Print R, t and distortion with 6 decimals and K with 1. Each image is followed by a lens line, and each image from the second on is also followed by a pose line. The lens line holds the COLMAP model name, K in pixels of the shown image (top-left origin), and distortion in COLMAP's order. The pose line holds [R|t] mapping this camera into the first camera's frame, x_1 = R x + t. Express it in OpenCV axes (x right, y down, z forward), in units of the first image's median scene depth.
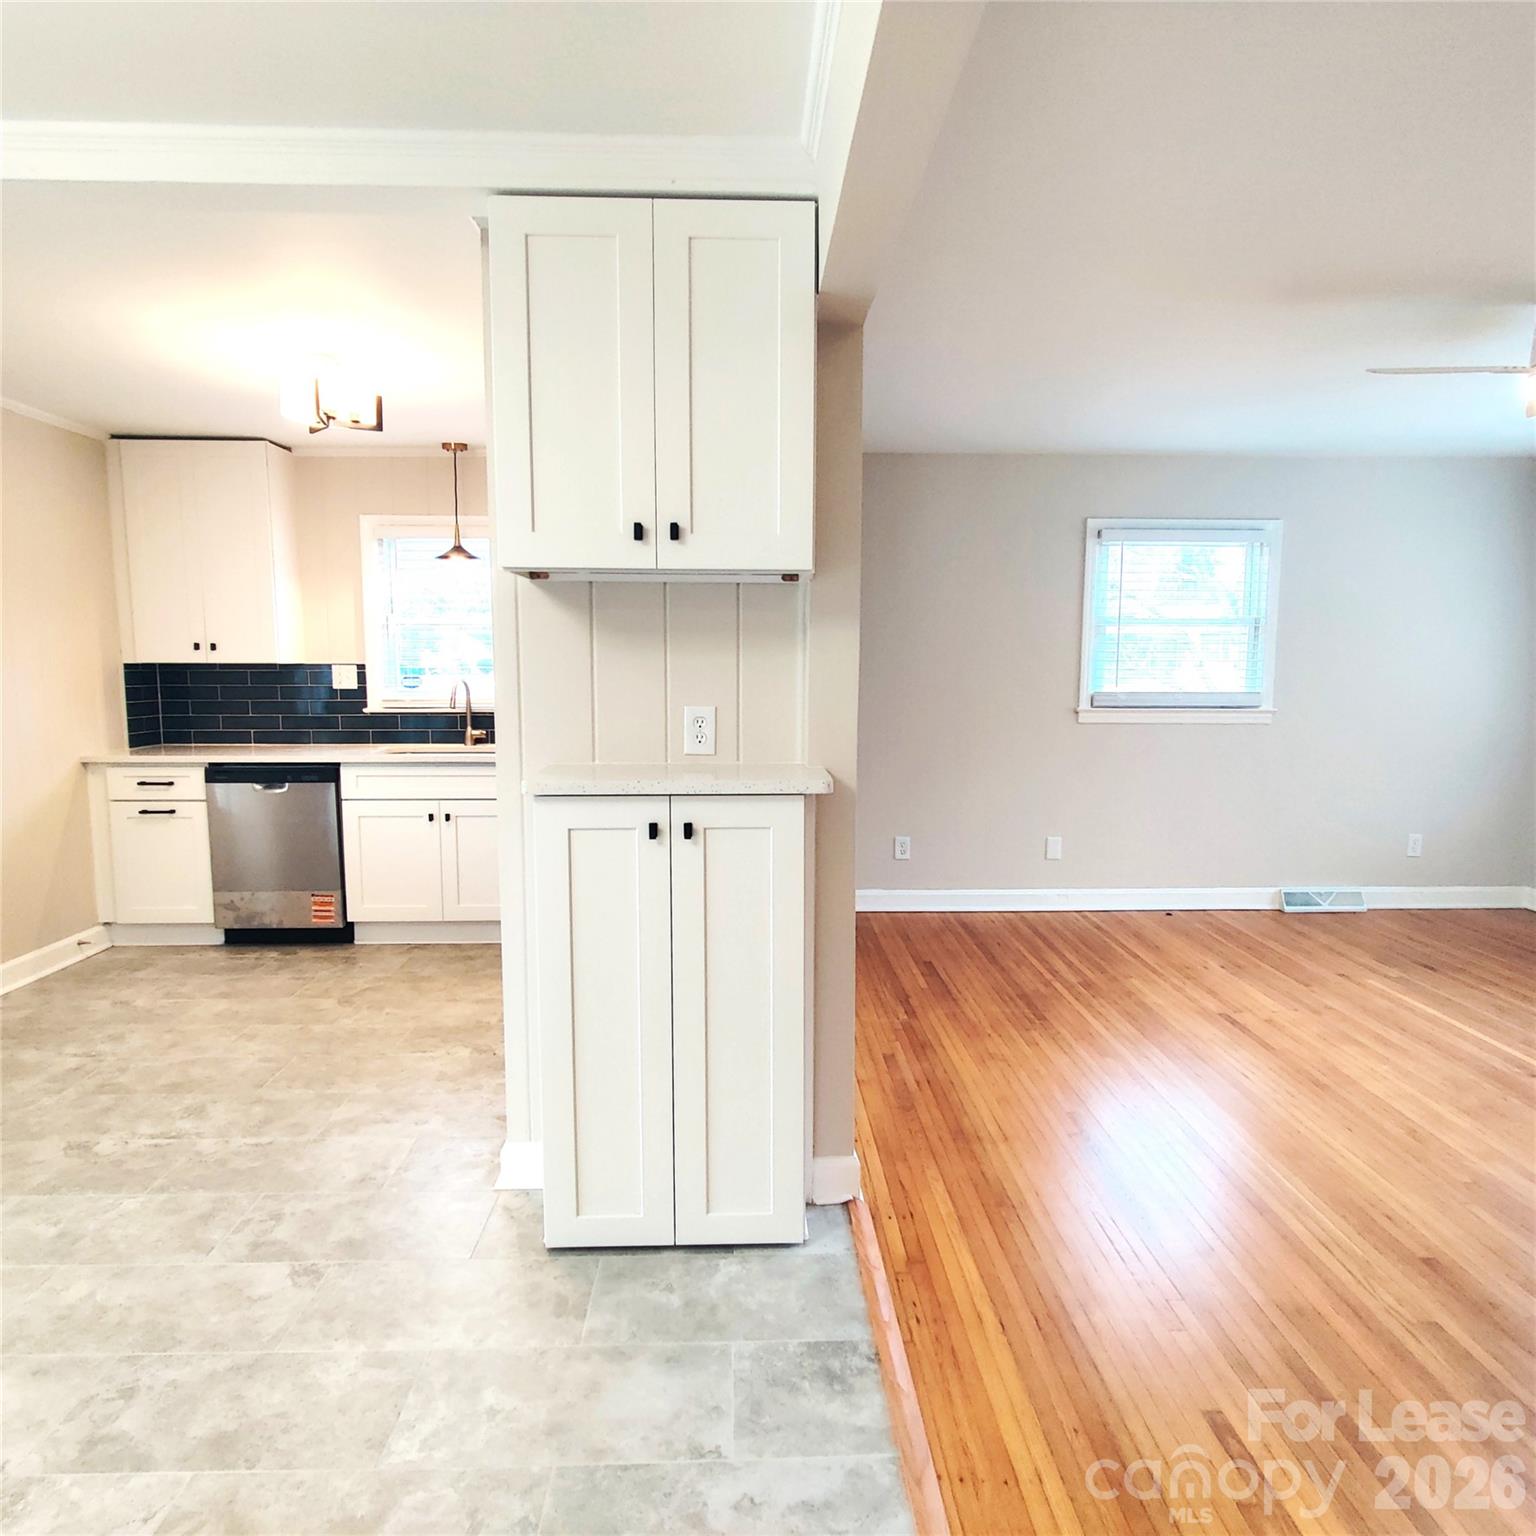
lens RADIAL K [[1001.4, 0, 766.4], [0, 1001.4, 771.6], [0, 0, 1]] dist [0.005804, -0.002221]
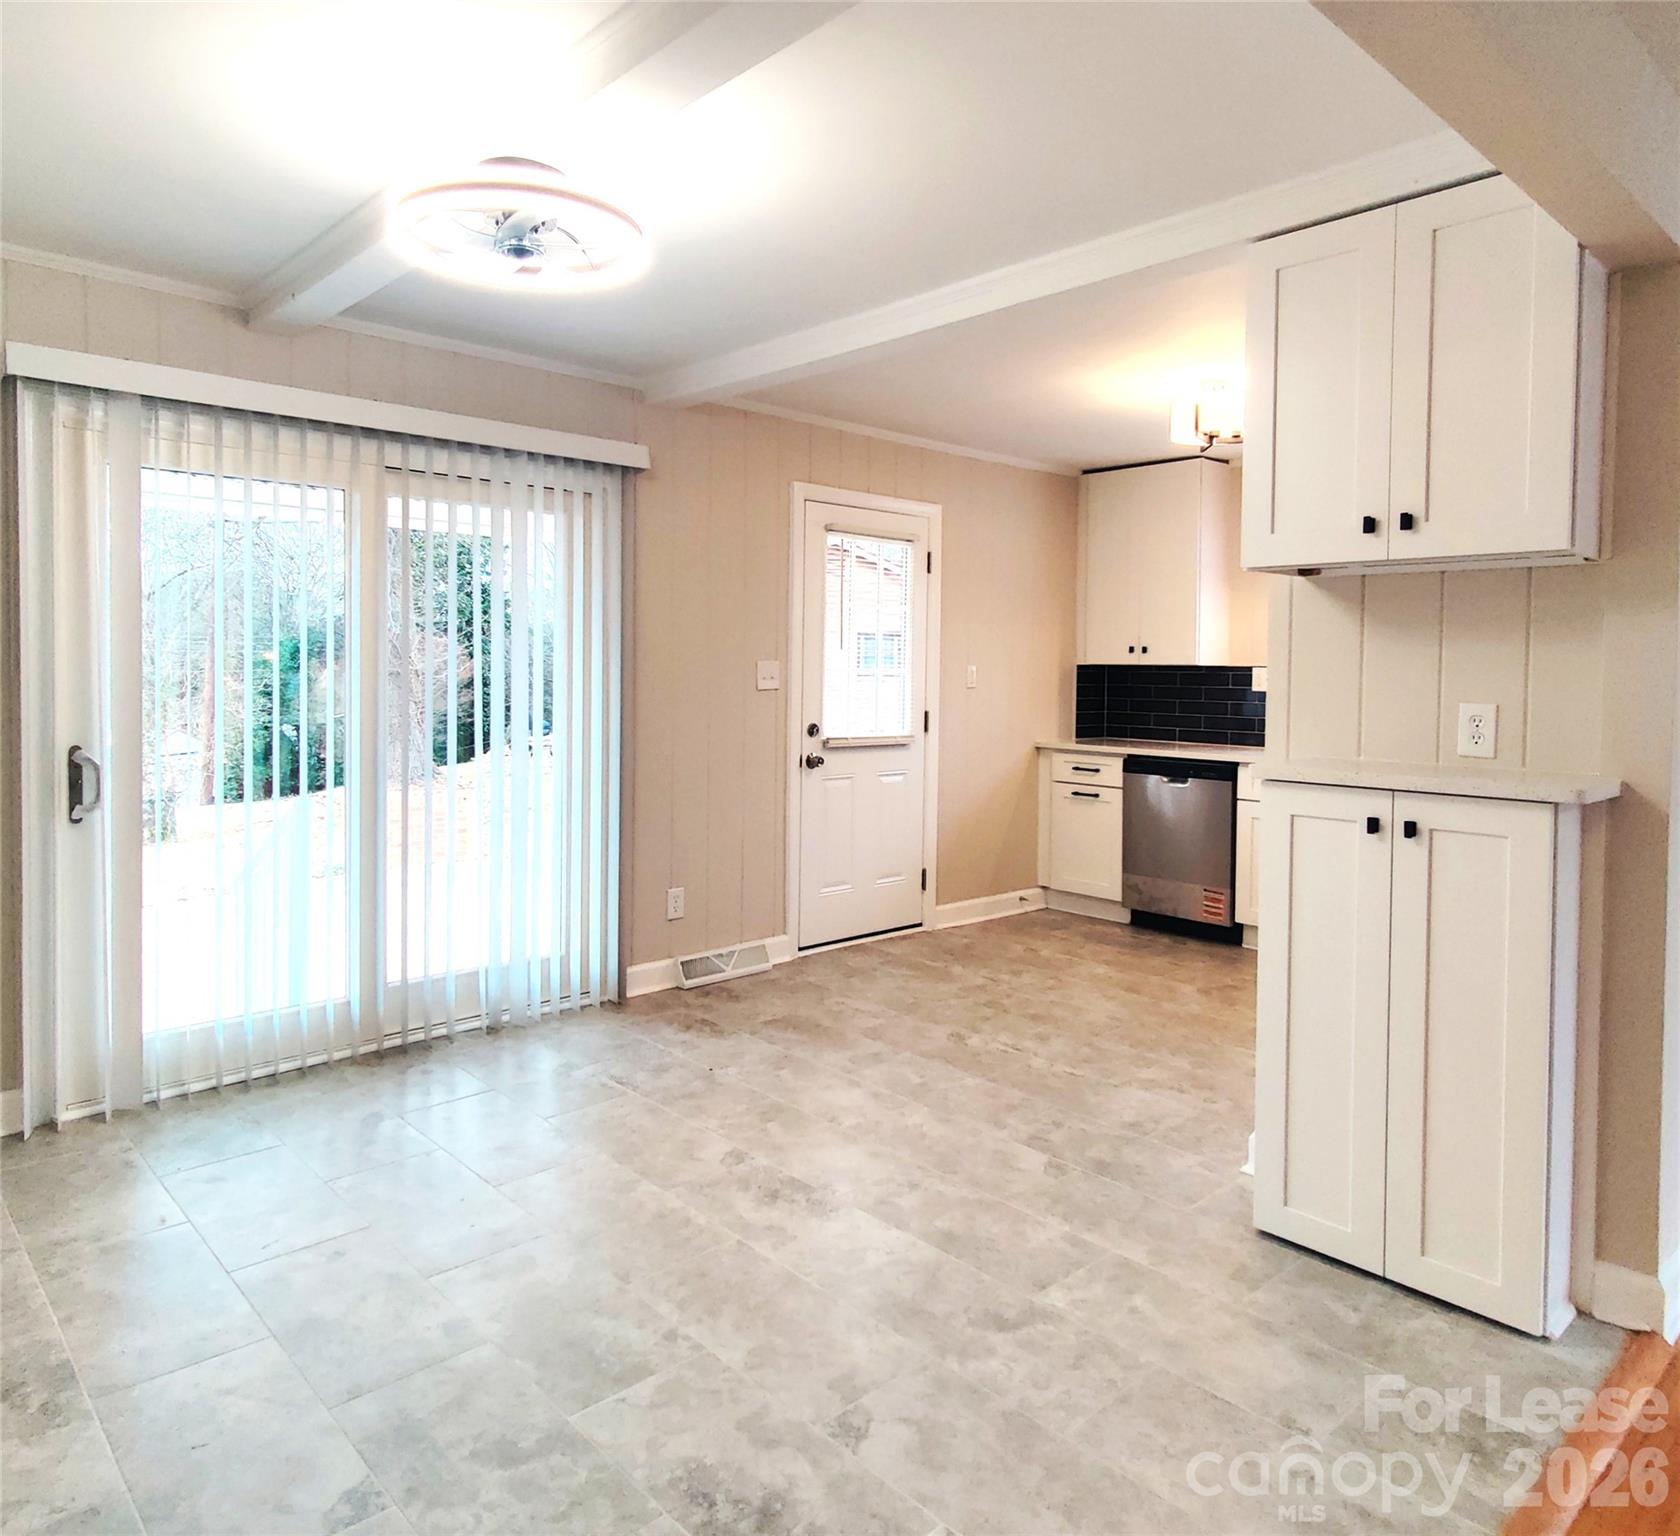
lens RADIAL K [[1140.6, 0, 833.6], [0, 1140.6, 695.8], [0, 0, 1]] dist [0.000818, -0.001774]
pose [[0.651293, 0.023634, -0.758459, 0.320042], [-0.091132, 0.994717, -0.047259, 0.028270], [0.753335, 0.099900, 0.650005, -0.109721]]
